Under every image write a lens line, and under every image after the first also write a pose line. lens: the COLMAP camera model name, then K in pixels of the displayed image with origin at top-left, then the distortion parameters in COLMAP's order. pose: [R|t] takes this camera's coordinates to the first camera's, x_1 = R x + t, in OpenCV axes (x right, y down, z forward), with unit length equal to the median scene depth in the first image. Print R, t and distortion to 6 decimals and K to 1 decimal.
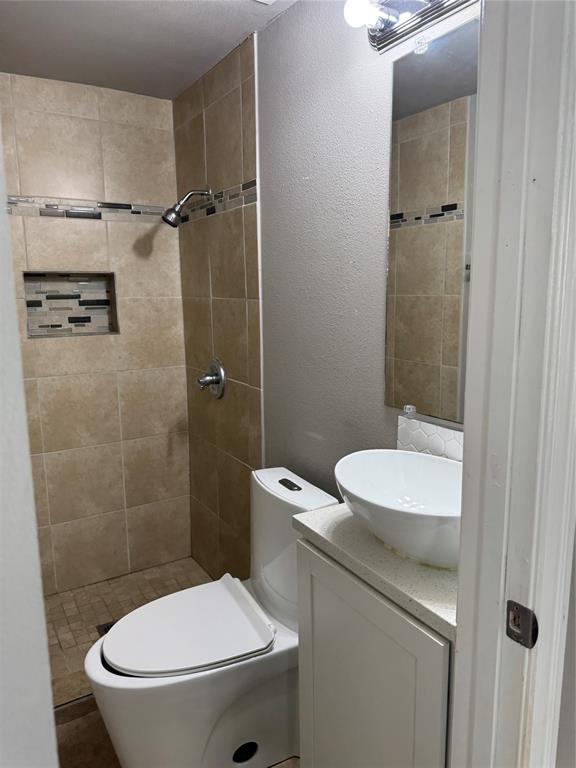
lens RADIAL K [[543.7, 0, 288.0], [0, 543.7, 384.0], [0, 0, 1]] dist [0.065620, -0.079996]
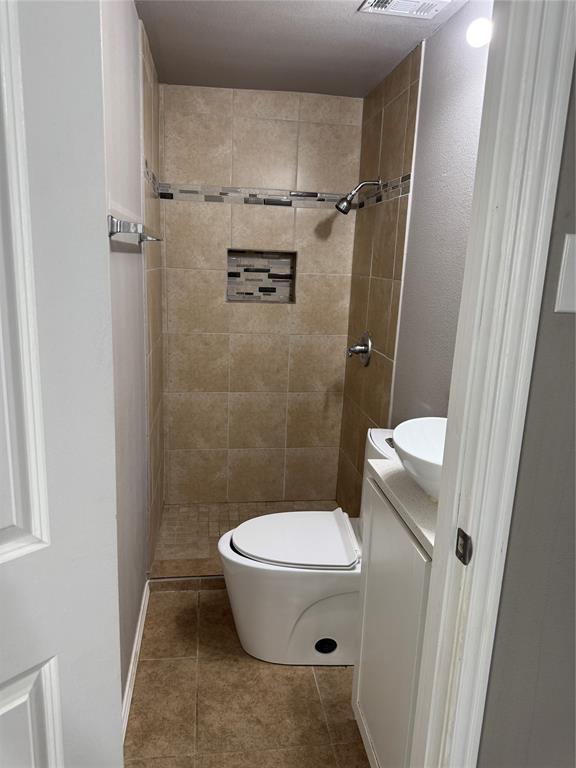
lens RADIAL K [[538.5, 0, 288.0], [0, 538.5, 384.0], [0, 0, 1]] dist [0.157872, -0.295674]
pose [[0.917941, 0.131278, -0.374367, 0.147549], [-0.113356, 0.991113, 0.069603, 0.002668], [0.380178, -0.021455, 0.924665, -0.110500]]
